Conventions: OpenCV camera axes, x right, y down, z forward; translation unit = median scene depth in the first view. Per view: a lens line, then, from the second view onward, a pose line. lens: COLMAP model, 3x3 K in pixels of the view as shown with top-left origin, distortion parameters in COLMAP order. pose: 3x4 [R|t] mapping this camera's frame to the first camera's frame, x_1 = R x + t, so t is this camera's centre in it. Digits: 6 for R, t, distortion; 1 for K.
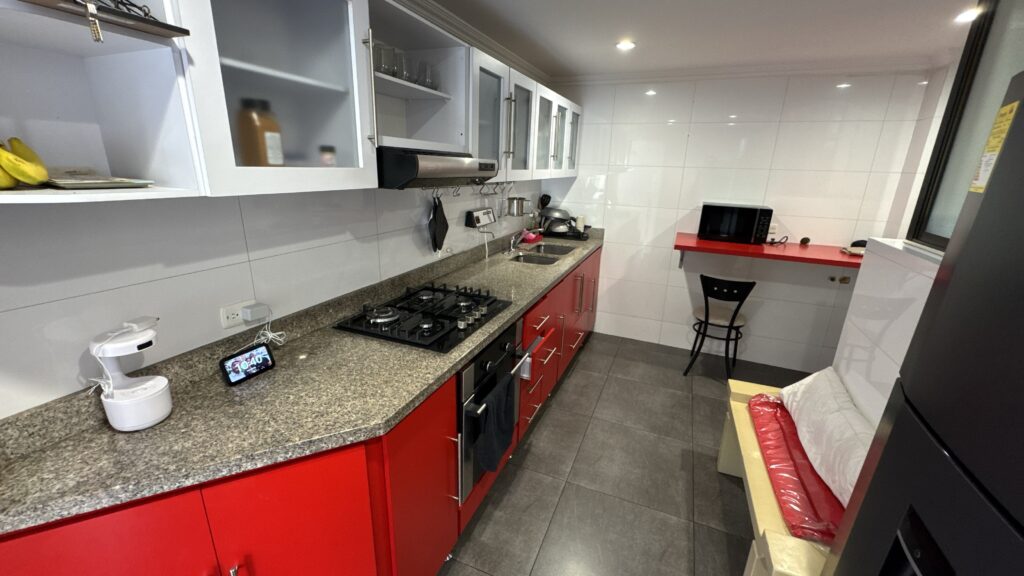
lens RADIAL K [[407.2, 0, 512.0], [0, 407.2, 288.0], [0, 0, 1]] dist [-0.001373, -0.000037]
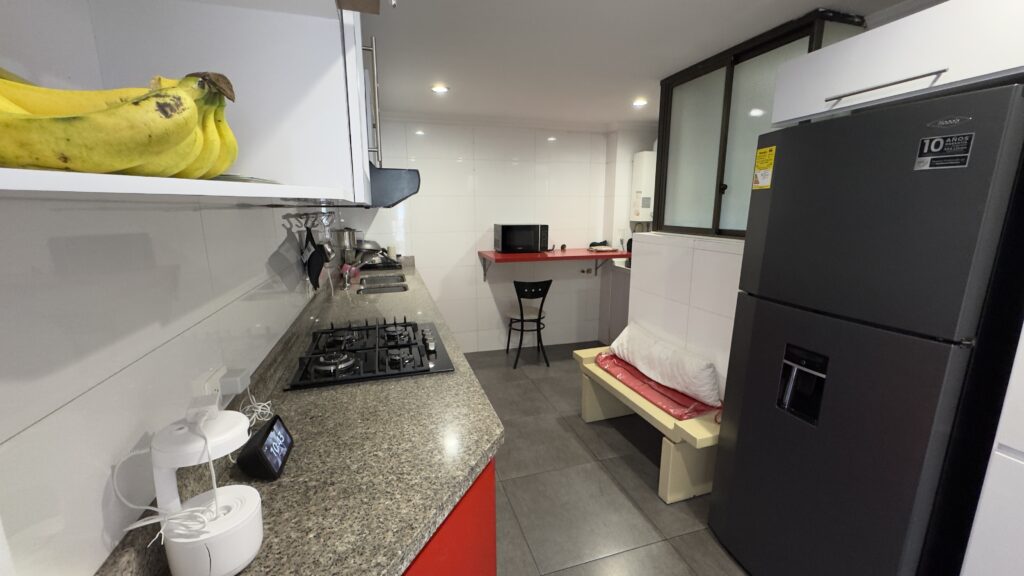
lens RADIAL K [[408.5, 0, 512.0], [0, 408.5, 288.0], [0, 0, 1]] dist [-0.000115, 0.000024]
pose [[0.763665, -0.154016, 0.626973, -0.306537], [0.210280, 0.977510, -0.016000, 0.005415], [-0.610408, 0.144058, 0.778877, 0.058464]]
